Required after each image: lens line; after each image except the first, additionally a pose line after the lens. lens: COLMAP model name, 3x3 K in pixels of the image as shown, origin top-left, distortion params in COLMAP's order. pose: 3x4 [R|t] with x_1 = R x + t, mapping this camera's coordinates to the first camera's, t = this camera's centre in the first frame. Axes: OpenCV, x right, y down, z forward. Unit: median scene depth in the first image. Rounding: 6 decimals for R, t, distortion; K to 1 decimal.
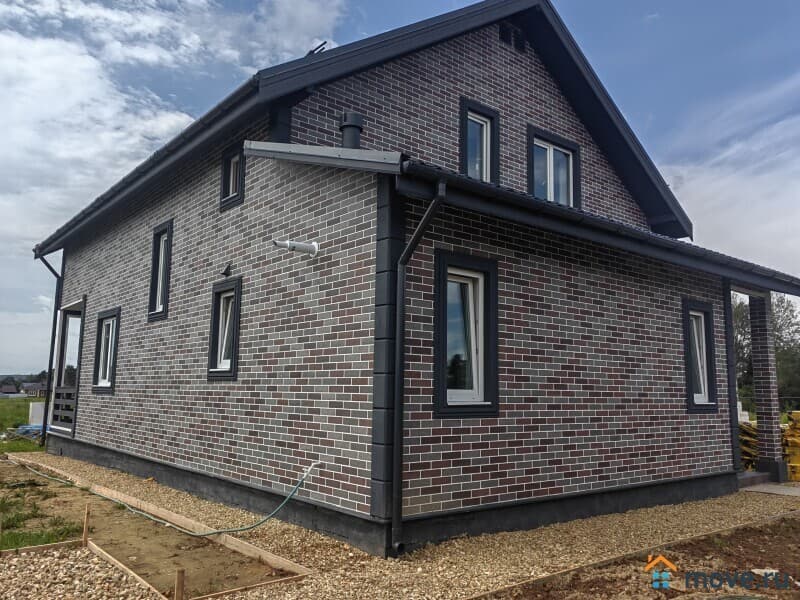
lens RADIAL K [[634.6, 0, 402.7], [0, 634.6, 303.9], [0, 0, 1]] dist [0.046863, -0.046178]
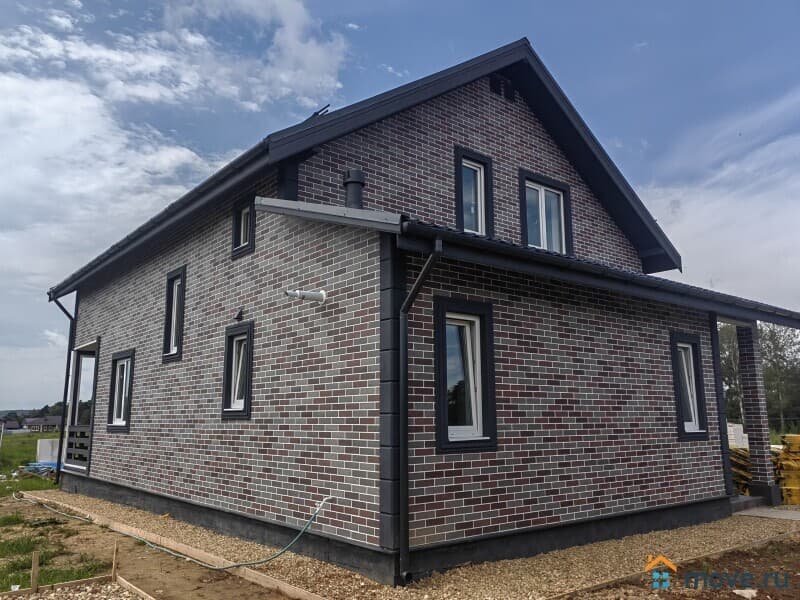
lens RADIAL K [[634.6, 0, 401.3], [0, 634.6, 304.9], [0, 0, 1]] dist [0.046863, -0.046178]
pose [[0.999763, -0.021509, -0.003473, -0.001137], [0.021353, 0.998976, -0.039895, -0.022019], [0.004327, 0.039812, 0.999198, -0.063053]]
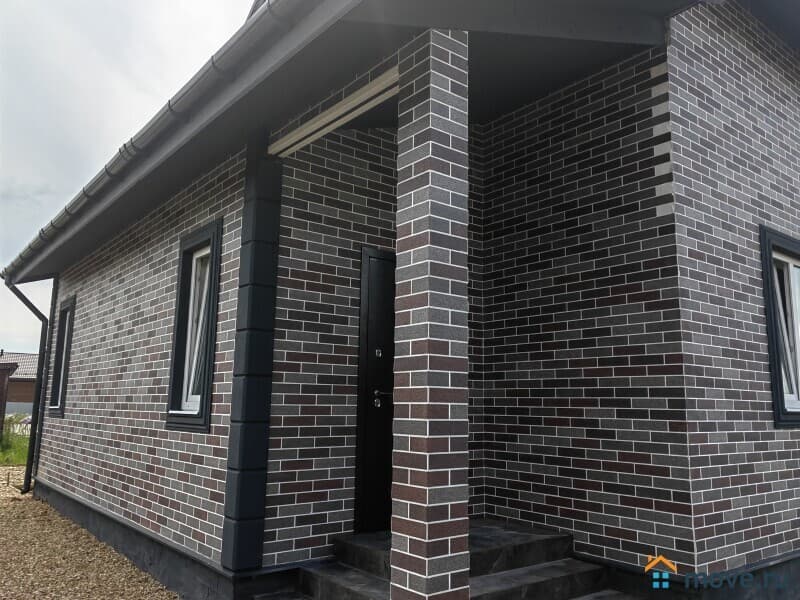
lens RADIAL K [[634.6, 0, 401.9], [0, 634.6, 306.7], [0, 0, 1]] dist [0.046863, -0.046178]
pose [[-0.008707, -0.168397, -0.985681, 1.132123], [0.119777, 0.978446, -0.168219, 0.200634], [0.992763, -0.119527, 0.011651, 1.318224]]
